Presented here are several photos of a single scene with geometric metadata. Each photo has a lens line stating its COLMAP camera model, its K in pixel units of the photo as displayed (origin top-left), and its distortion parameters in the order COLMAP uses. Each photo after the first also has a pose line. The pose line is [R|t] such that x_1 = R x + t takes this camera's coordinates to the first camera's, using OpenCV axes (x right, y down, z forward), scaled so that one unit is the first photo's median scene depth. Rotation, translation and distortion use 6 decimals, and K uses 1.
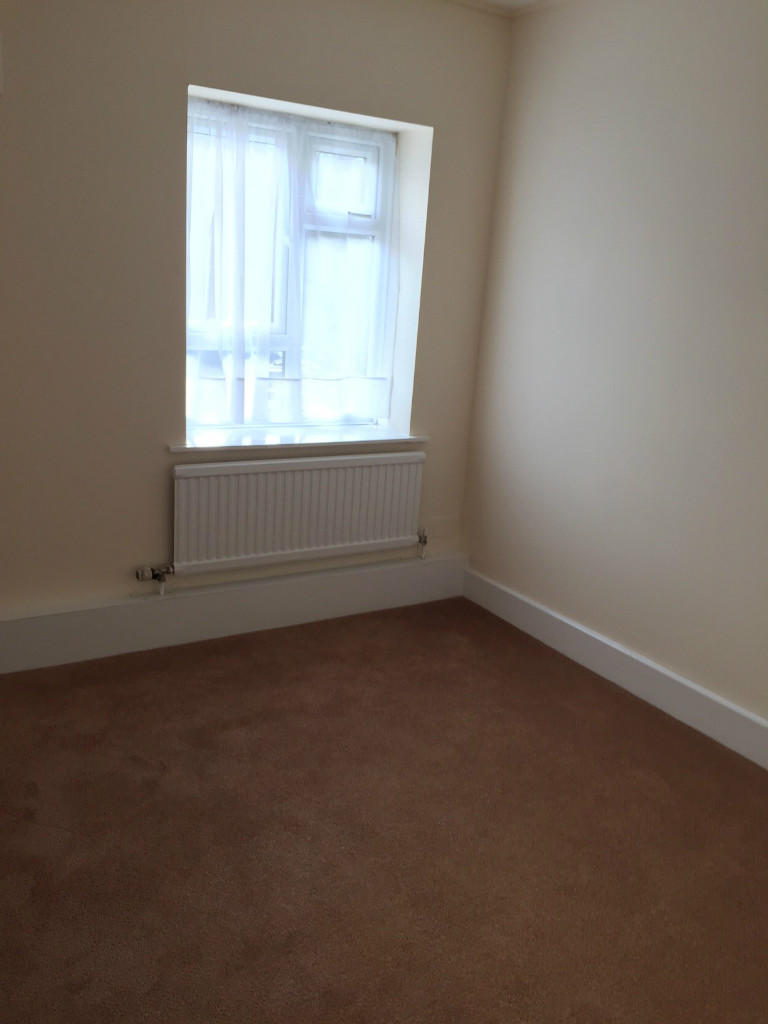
lens RADIAL K [[863.1, 0, 384.0], [0, 863.1, 512.0], [0, 0, 1]] dist [0.043442, -0.002763]
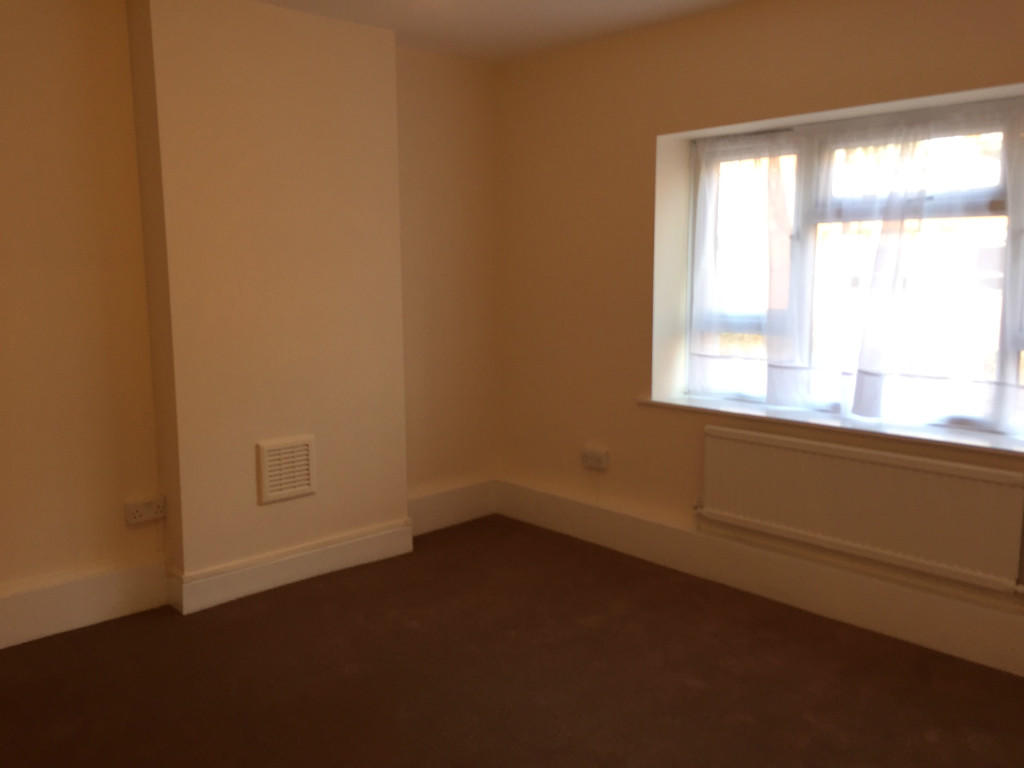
lens RADIAL K [[863.1, 0, 512.0], [0, 863.1, 384.0], [0, 0, 1]] dist [0.043442, -0.002763]
pose [[0.176159, 0.075530, -0.981460, 0.961538], [-0.237298, 0.970905, 0.032126, -0.088487], [0.955331, 0.227239, 0.188957, 0.531240]]
